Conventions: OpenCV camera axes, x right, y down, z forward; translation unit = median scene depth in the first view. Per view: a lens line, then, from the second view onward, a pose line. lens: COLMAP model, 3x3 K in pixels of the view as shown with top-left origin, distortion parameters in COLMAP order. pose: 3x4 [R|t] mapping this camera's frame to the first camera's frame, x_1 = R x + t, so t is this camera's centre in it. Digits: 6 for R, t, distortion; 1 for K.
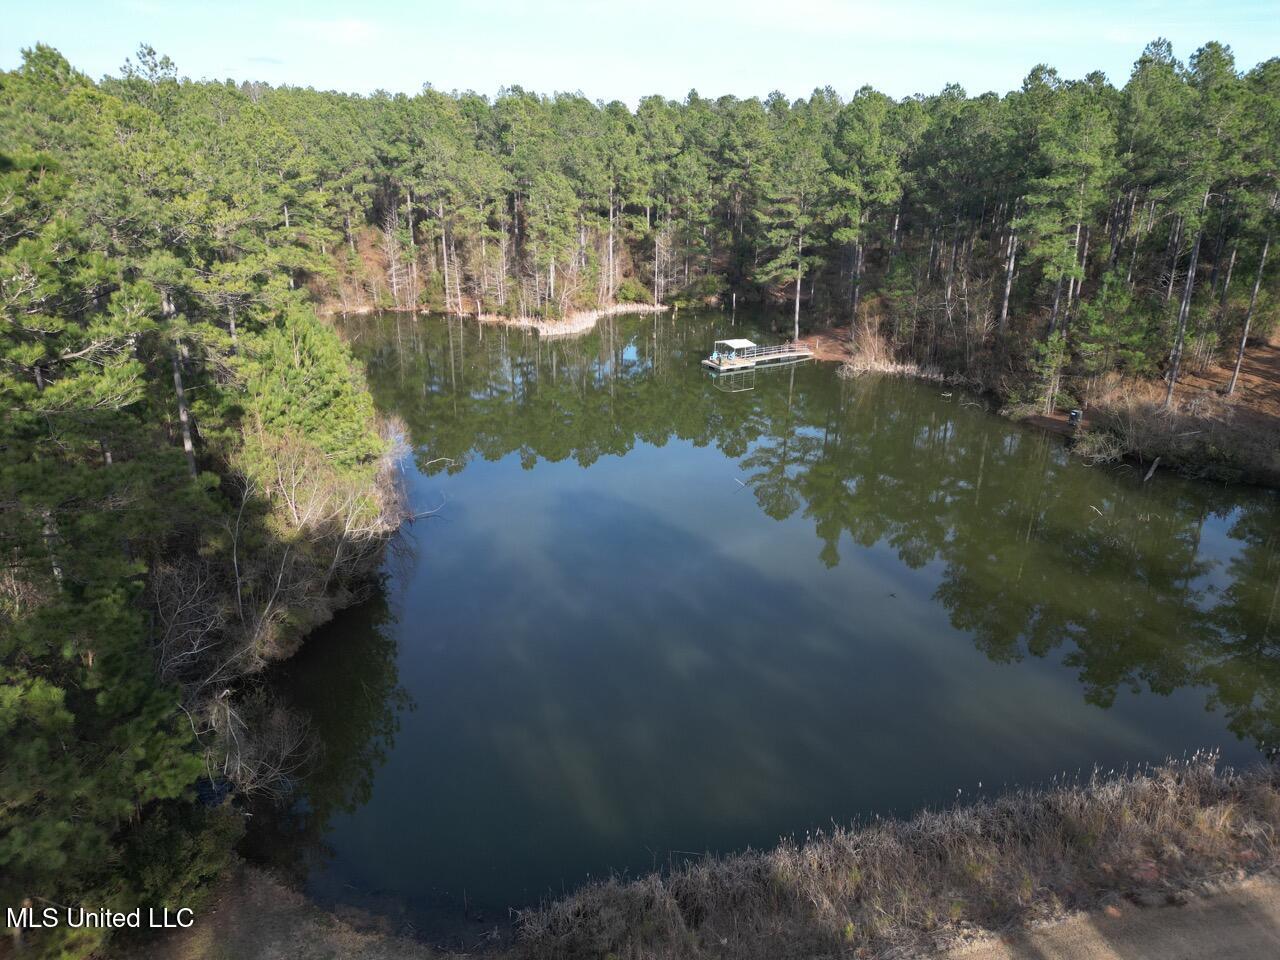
lens RADIAL K [[888.7, 0, 639.0], [0, 888.7, 479.7], [0, 0, 1]] dist [0.074628, -0.072863]
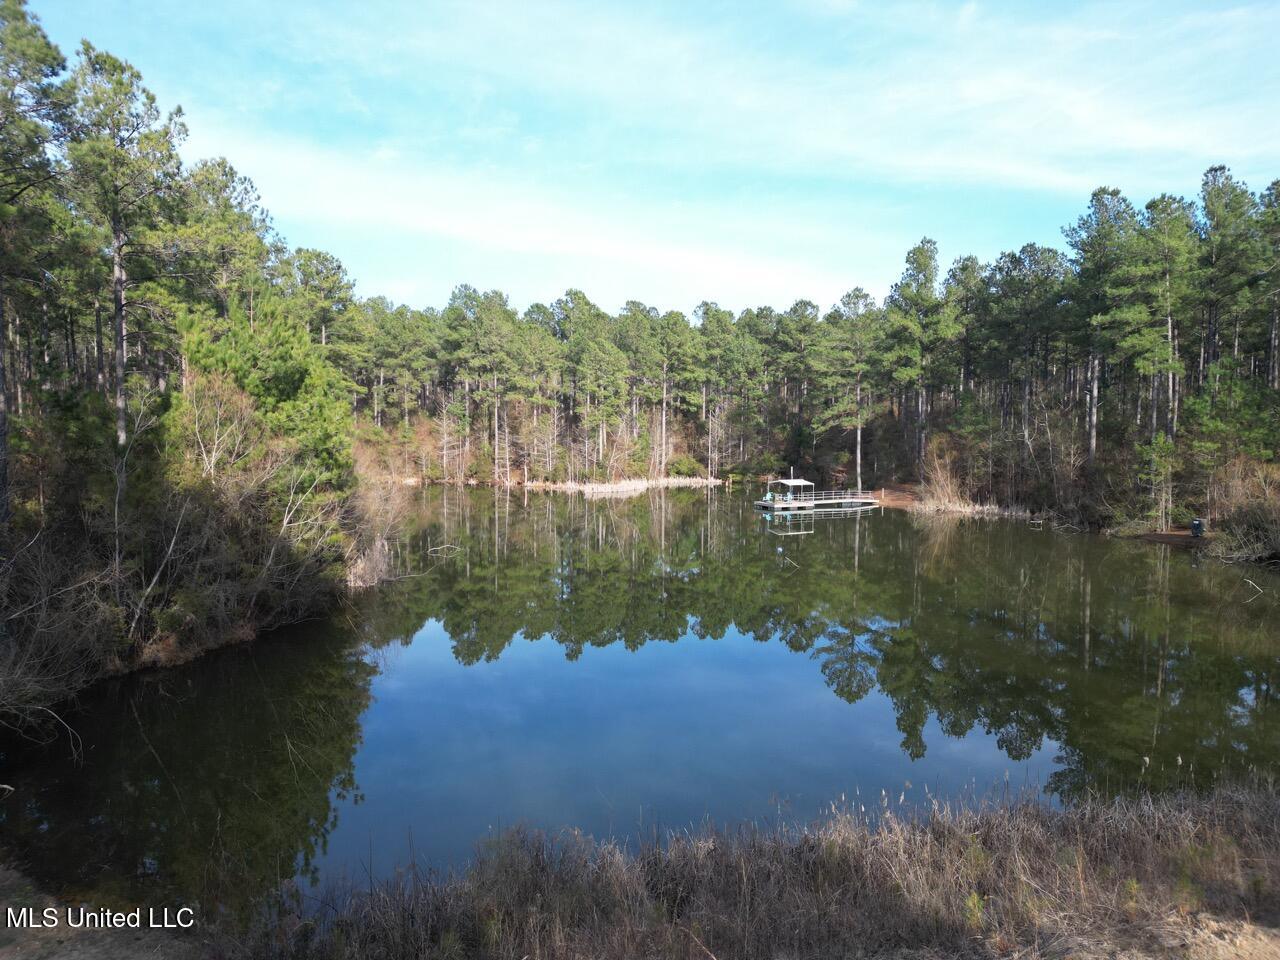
lens RADIAL K [[888.7, 0, 639.0], [0, 888.7, 479.7], [0, 0, 1]] dist [0.074628, -0.072863]
pose [[0.997120, 0.000760, -0.075837, 0.016850], [-0.022027, 0.959748, -0.279999, 0.082044], [0.072571, 0.280863, 0.957000, 0.086174]]
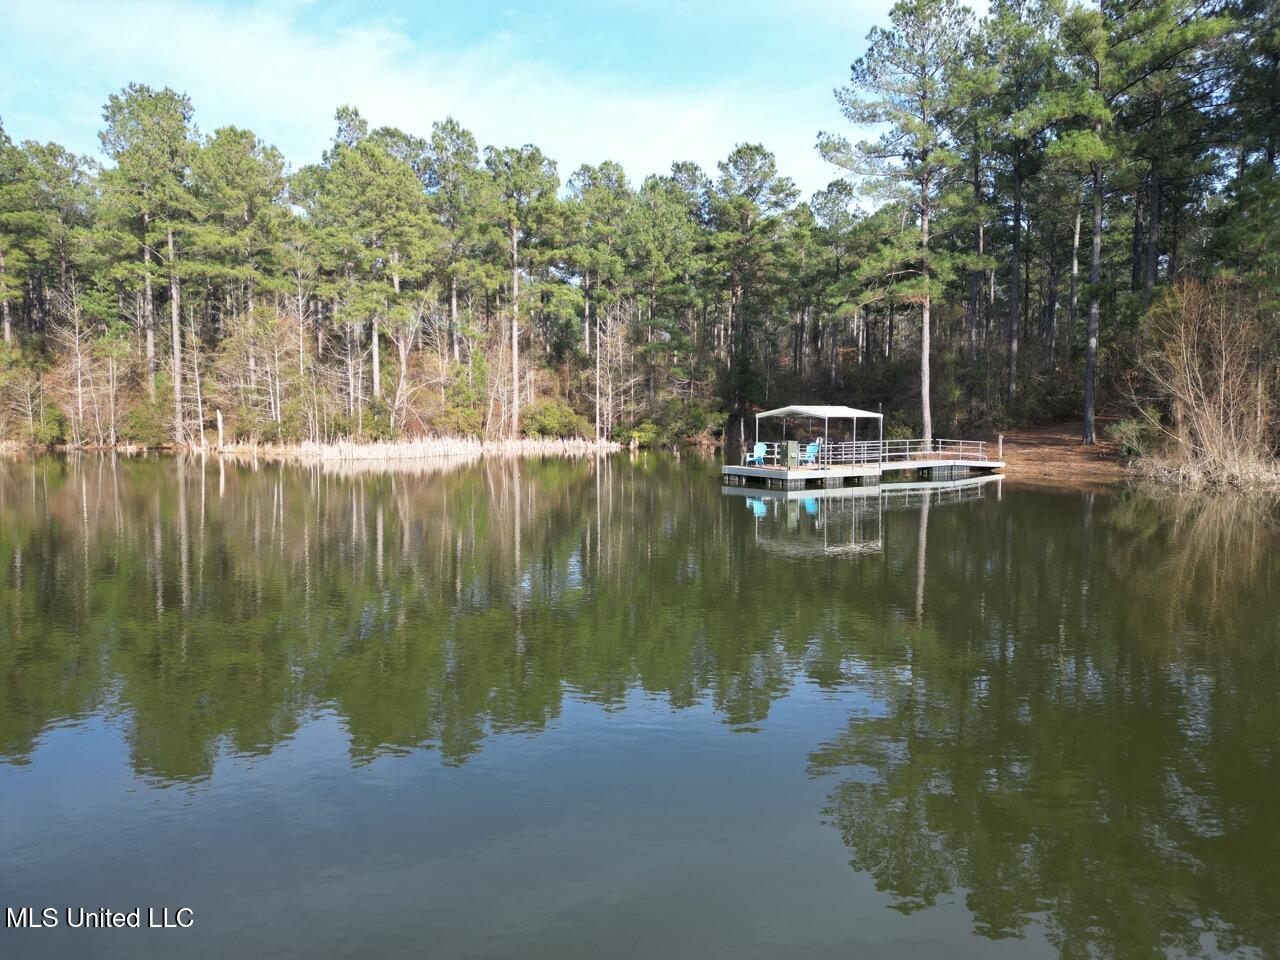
lens RADIAL K [[888.2, 0, 641.5], [0, 888.2, 495.0], [0, 0, 1]] dist [0.080962, -0.071918]
pose [[0.998438, -0.011085, 0.054756, 0.016257], [0.024719, 0.966614, -0.255041, -0.029774], [-0.050100, 0.255996, 0.965379, 0.537351]]
